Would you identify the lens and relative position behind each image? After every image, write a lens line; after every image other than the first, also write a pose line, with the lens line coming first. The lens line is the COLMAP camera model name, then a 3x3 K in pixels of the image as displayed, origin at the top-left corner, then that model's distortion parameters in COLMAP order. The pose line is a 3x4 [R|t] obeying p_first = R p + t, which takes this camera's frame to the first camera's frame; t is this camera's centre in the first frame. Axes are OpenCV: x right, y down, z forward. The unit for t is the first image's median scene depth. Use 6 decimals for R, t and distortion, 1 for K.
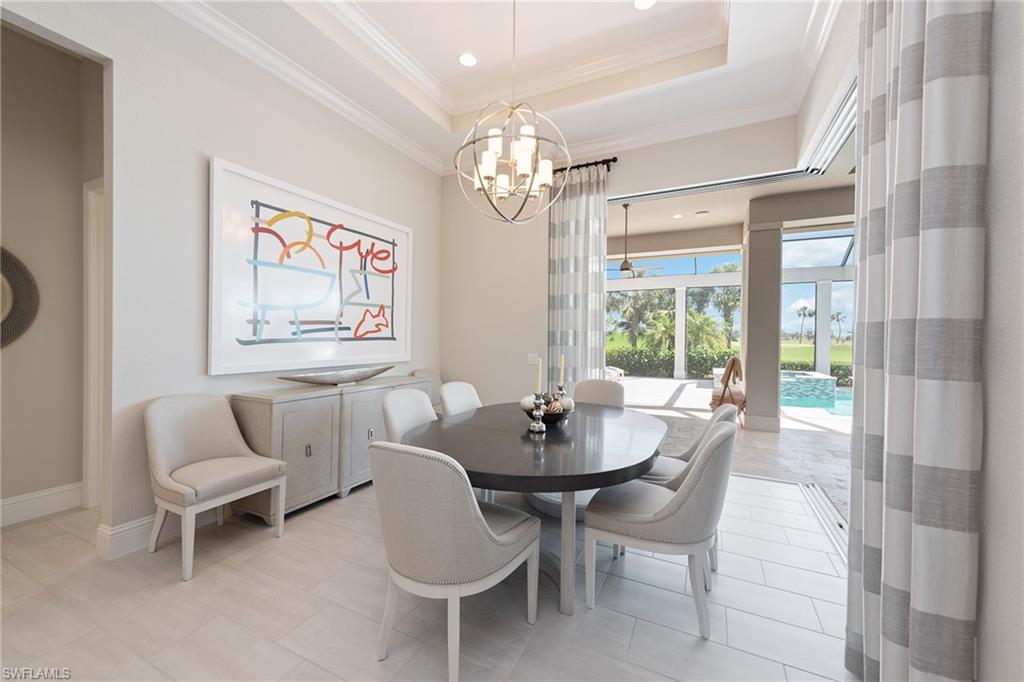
lens RADIAL K [[403.0, 0, 510.2], [0, 403.0, 338.4], [0, 0, 1]] dist [0.019964, -0.000018]
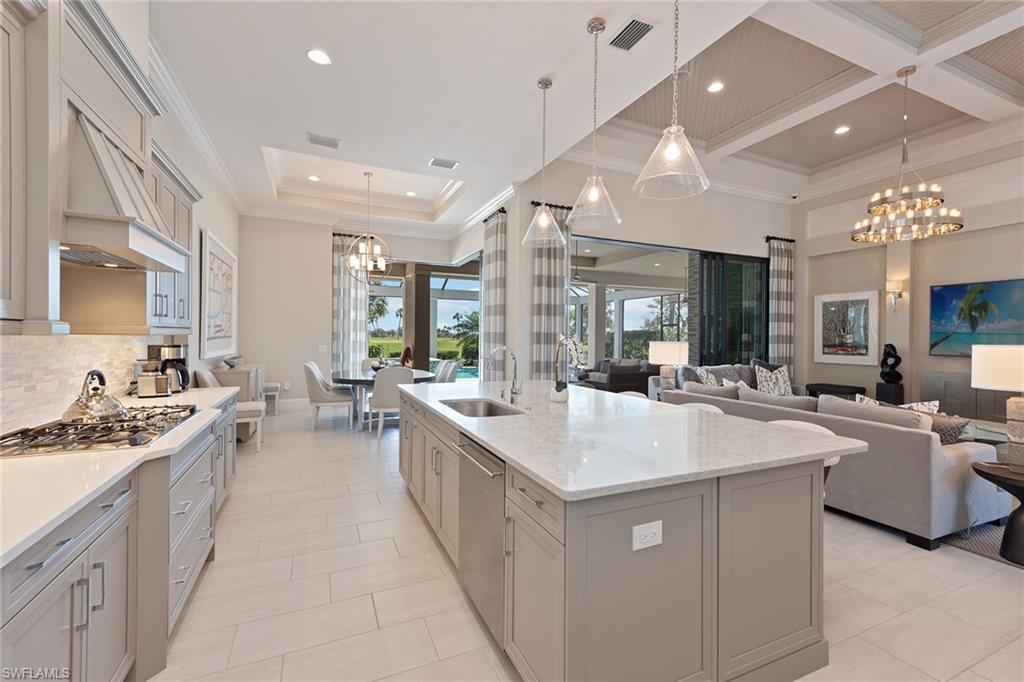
lens RADIAL K [[431.0, 0, 512.0], [0, 431.0, 341.0], [0, 0, 1]] dist [0.008055, -0.000026]
pose [[0.632115, -0.012542, 0.774773, -0.897330], [0.003340, 0.999904, 0.013461, -0.002207], [-0.774868, -0.005921, 0.632096, -0.750377]]
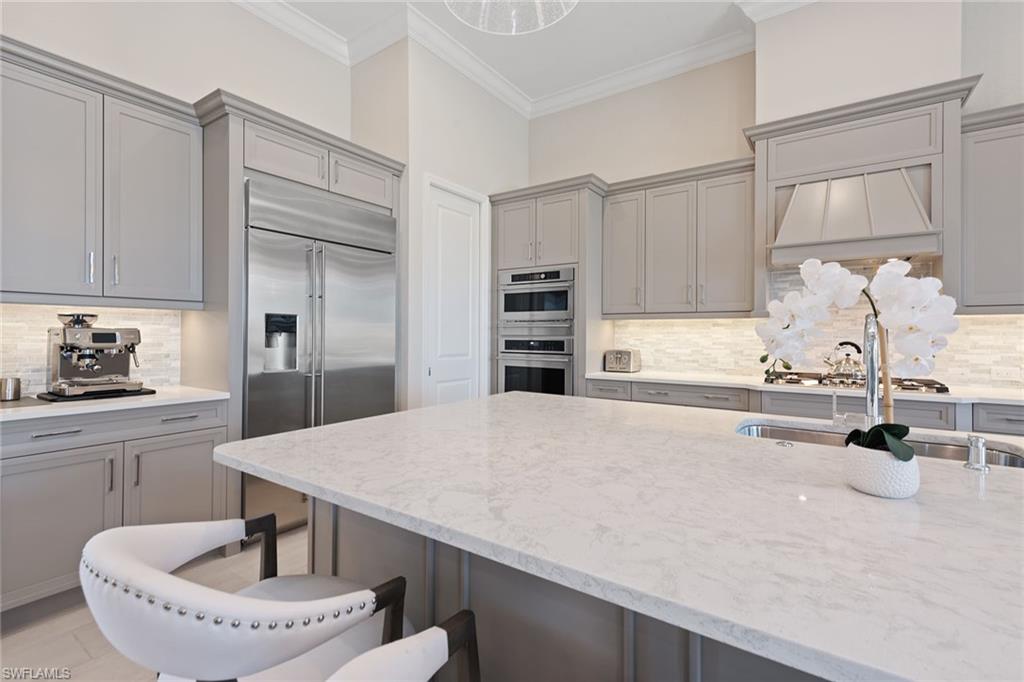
lens RADIAL K [[469.7, 0, 507.9], [0, 469.7, 335.1], [0, 0, 1]] dist [0.010310, -0.000927]
pose [[-0.149969, -0.008794, -0.988652, -0.012572], [-0.011180, 0.999912, -0.007199, 0.035792], [0.988627, 0.009973, -0.150054, -0.507062]]
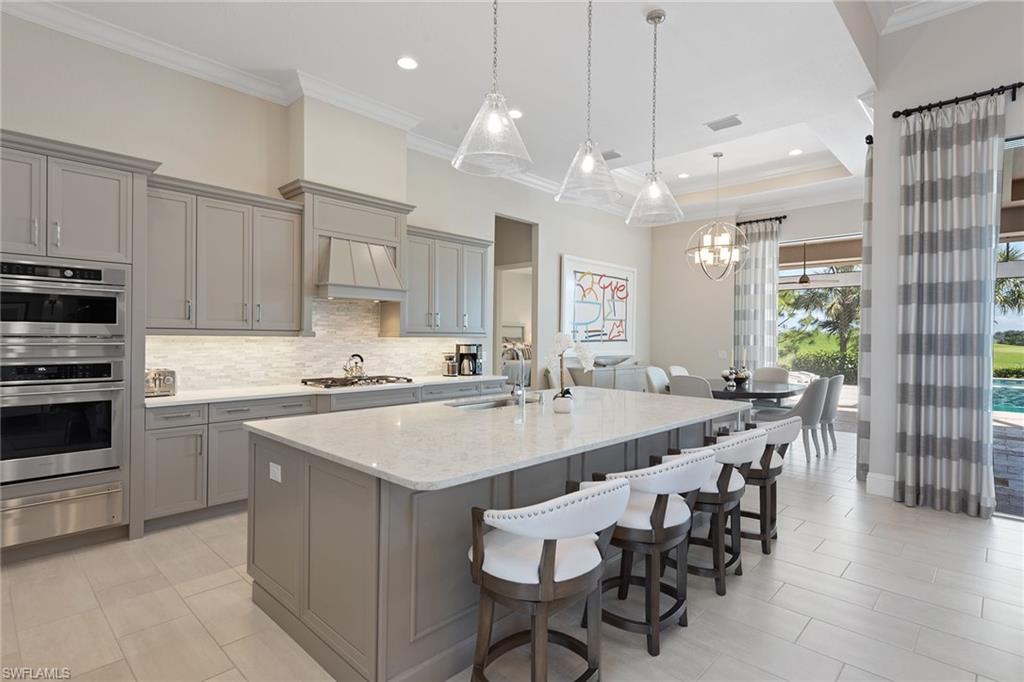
lens RADIAL K [[512.0, 0, 510.7], [0, 512.0, 337.9], [0, 0, 1]] dist [0.025476, -0.010823]
pose [[0.955166, 0.000256, -0.296069, -0.138703], [-0.002166, 0.999979, -0.006122, 0.004303], [0.296061, 0.006489, 0.955147, -1.103505]]
